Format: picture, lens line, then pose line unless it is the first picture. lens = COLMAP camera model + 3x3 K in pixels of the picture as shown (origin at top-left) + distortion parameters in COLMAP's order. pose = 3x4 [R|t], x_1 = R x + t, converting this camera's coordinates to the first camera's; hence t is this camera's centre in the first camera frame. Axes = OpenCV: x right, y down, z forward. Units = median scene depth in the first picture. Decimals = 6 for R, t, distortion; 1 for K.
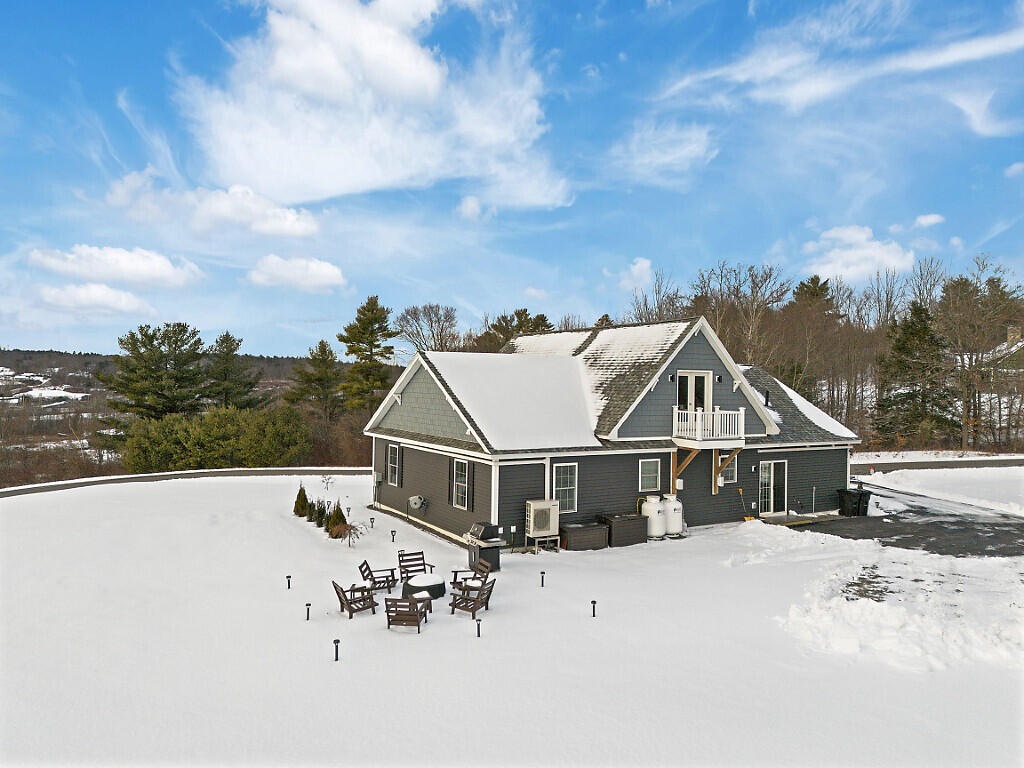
lens RADIAL K [[725.3, 0, 512.0], [0, 725.3, 384.0], [0, 0, 1]] dist [0.072236, -0.052445]
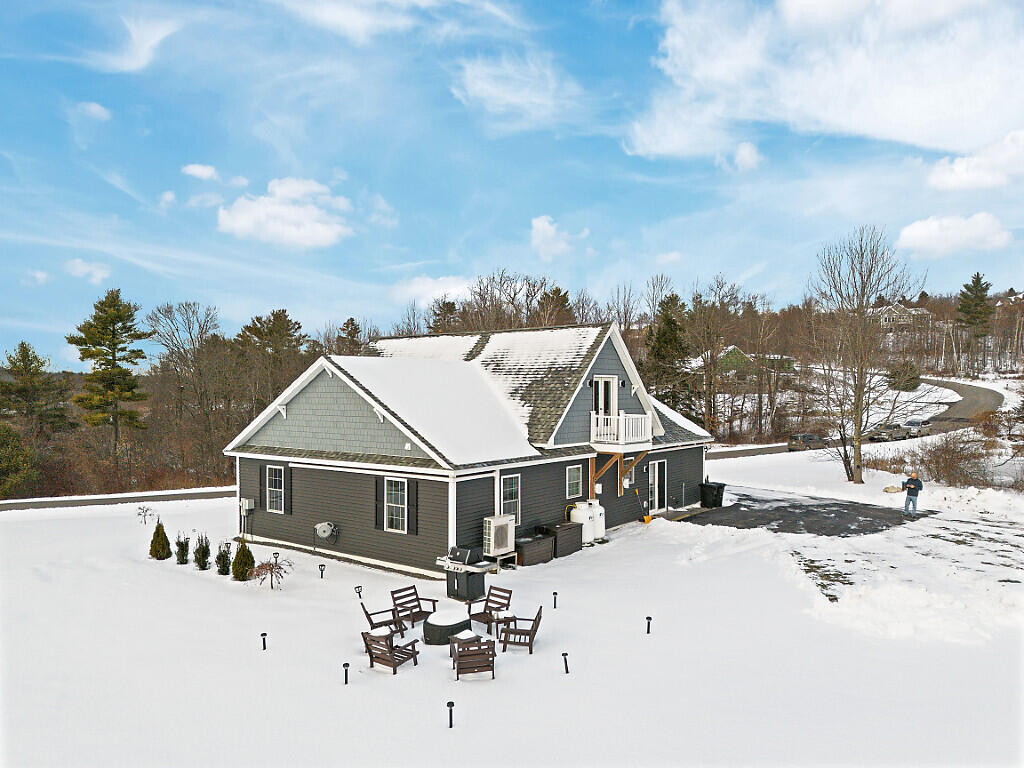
lens RADIAL K [[732.6, 0, 512.3], [0, 732.6, 412.6], [0, 0, 1]] dist [0.071911, -0.133962]
pose [[0.927750, -0.025713, 0.372315, -0.252403], [0.014349, 0.999344, 0.033262, -0.002928], [-0.372926, -0.025517, 0.927510, 0.108671]]
